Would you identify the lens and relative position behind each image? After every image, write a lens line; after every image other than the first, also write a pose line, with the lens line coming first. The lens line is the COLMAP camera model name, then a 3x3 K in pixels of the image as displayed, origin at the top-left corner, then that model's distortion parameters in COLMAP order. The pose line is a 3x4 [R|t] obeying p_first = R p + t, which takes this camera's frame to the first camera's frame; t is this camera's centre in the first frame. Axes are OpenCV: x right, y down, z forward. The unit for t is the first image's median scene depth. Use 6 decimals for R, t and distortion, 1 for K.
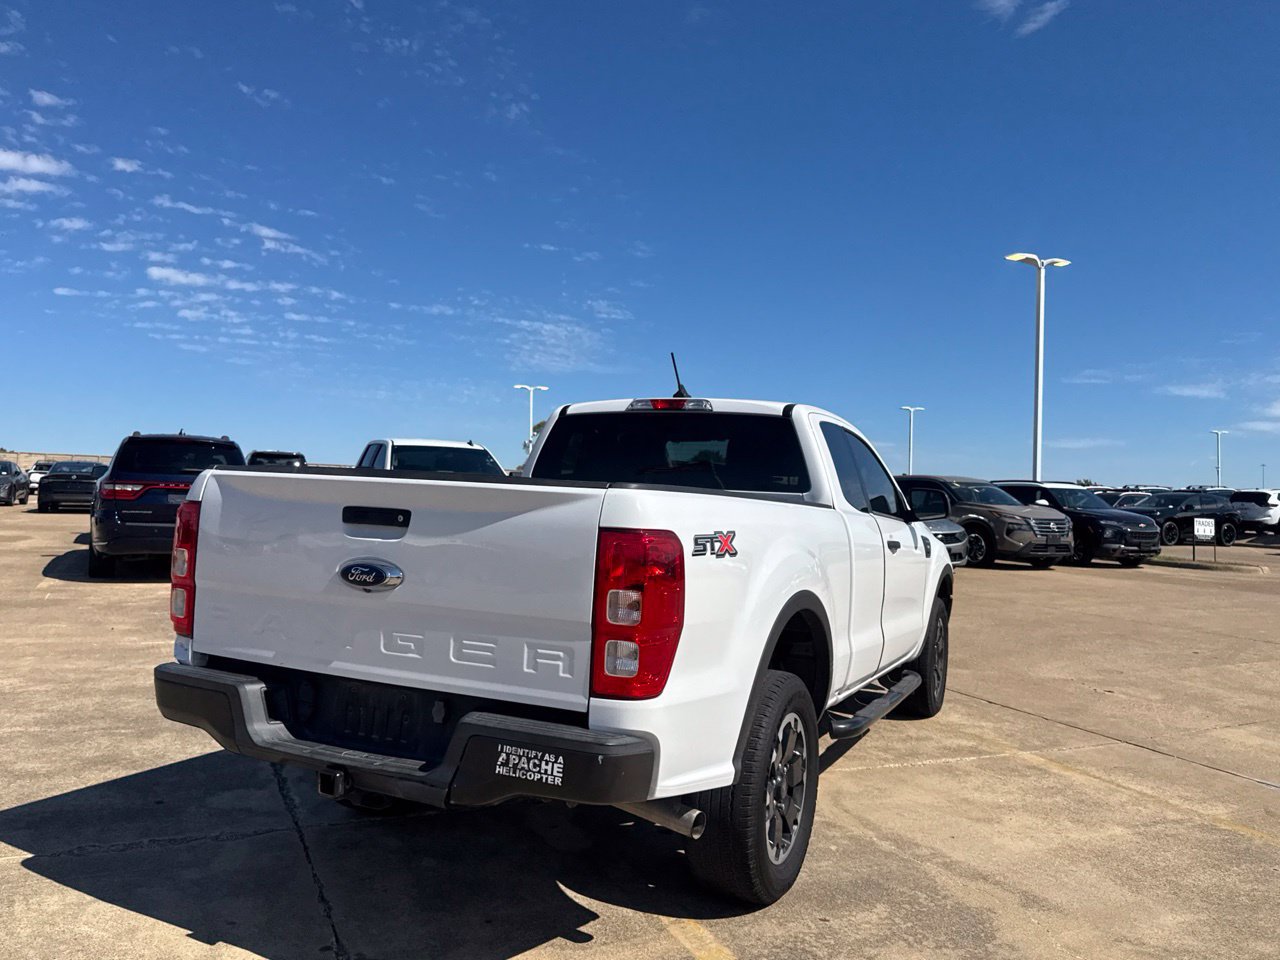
lens RADIAL K [[981.7, 0, 642.4], [0, 981.7, 499.7], [0, 0, 1]] dist [0.079268, -0.123664]
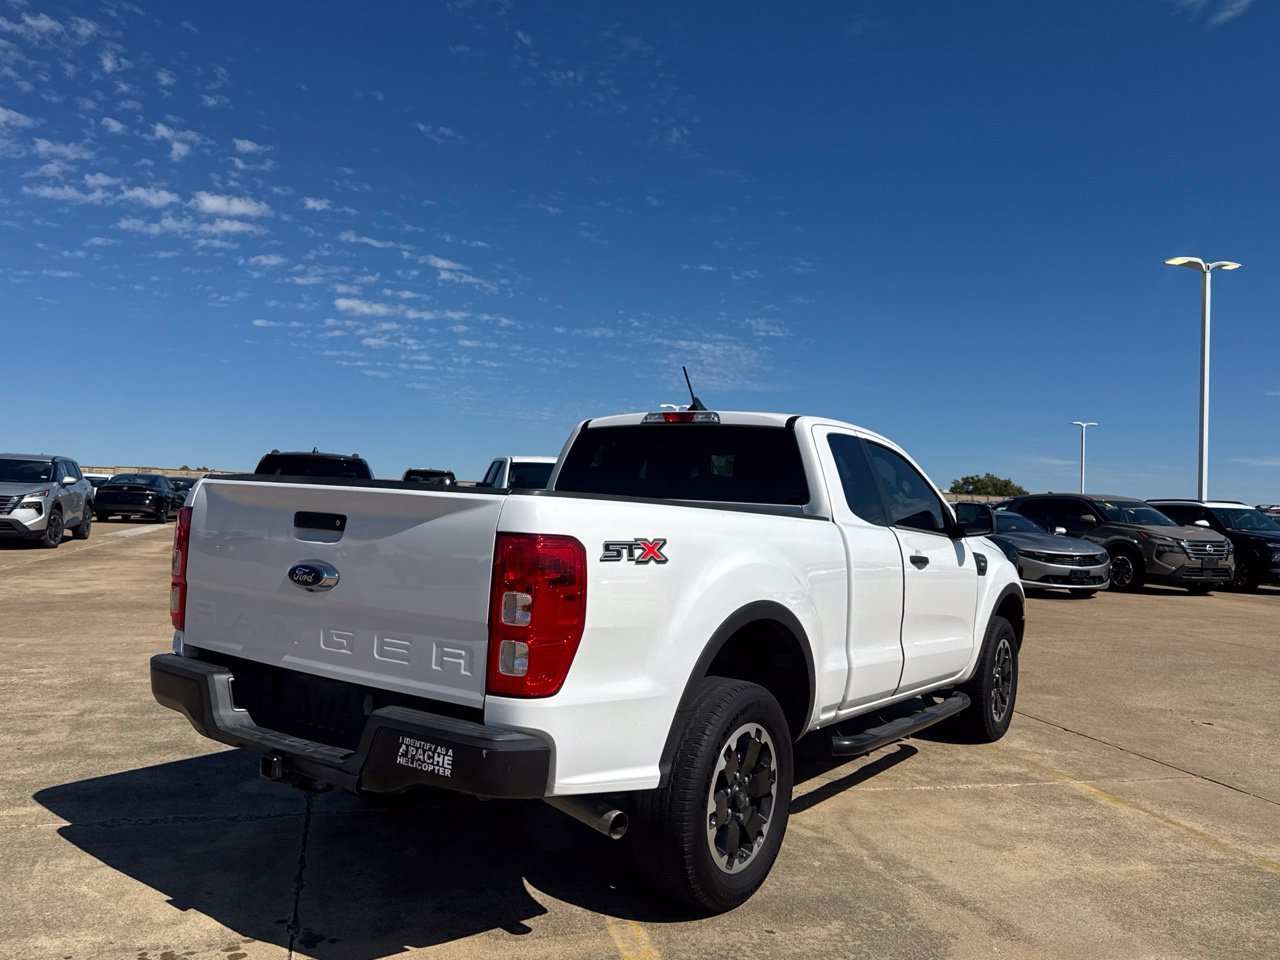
lens RADIAL K [[981.7, 0, 640.0], [0, 981.7, 507.9], [0, 0, 1]] dist [0.079268, -0.123664]
pose [[0.986829, 0.004631, -0.161701, 0.055397], [-0.006320, 0.999931, -0.009929, 0.002488], [0.161643, 0.010820, 0.986790, -0.001530]]
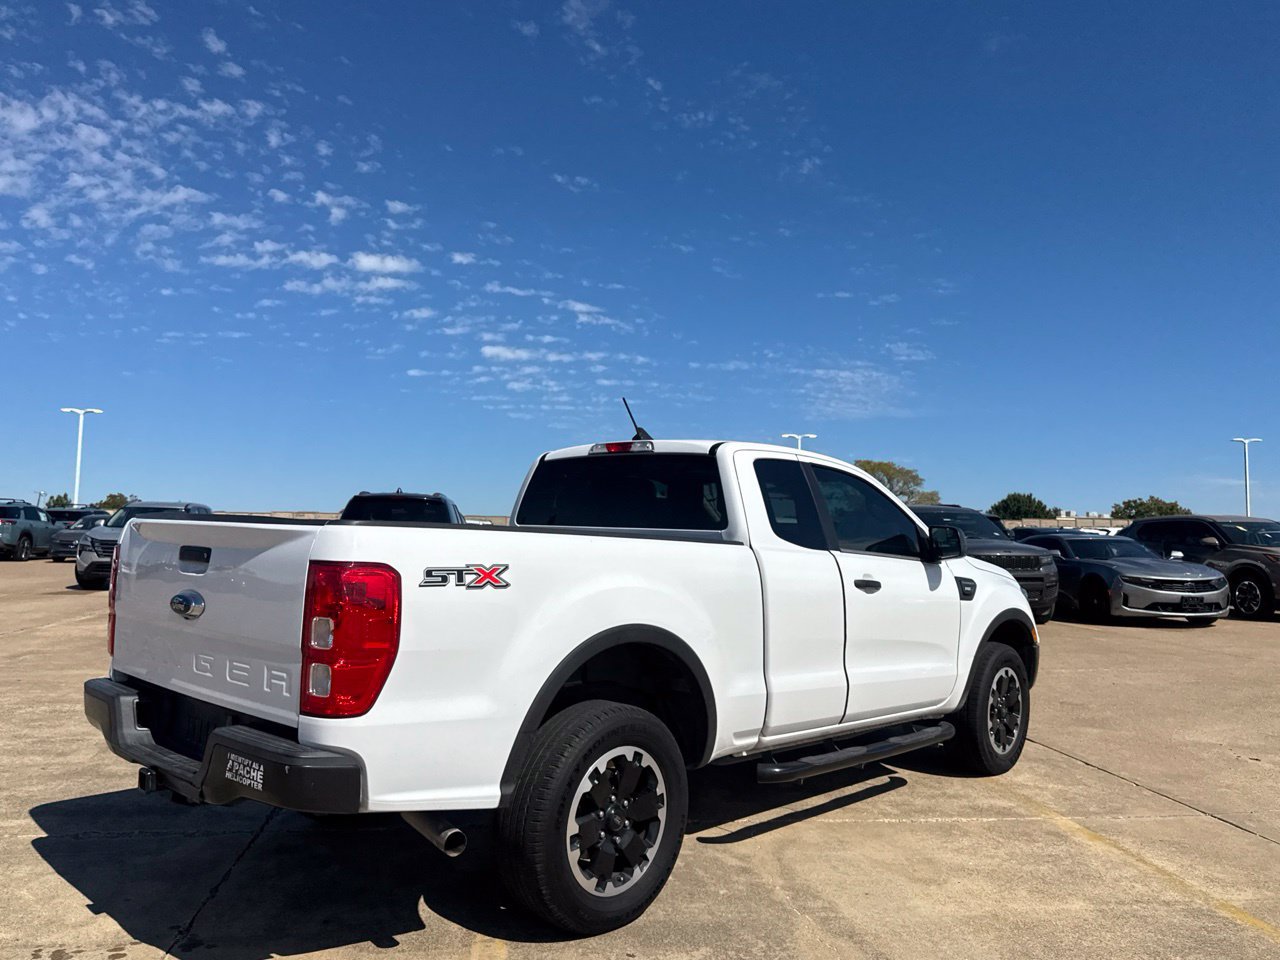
lens RADIAL K [[981.7, 0, 638.3], [0, 981.7, 504.8], [0, 0, 1]] dist [0.079268, -0.123664]
pose [[0.953390, -0.026423, -0.300583, 0.130623], [0.012639, 0.998781, -0.047710, 0.004659], [0.301477, 0.041687, 0.952562, 0.008145]]
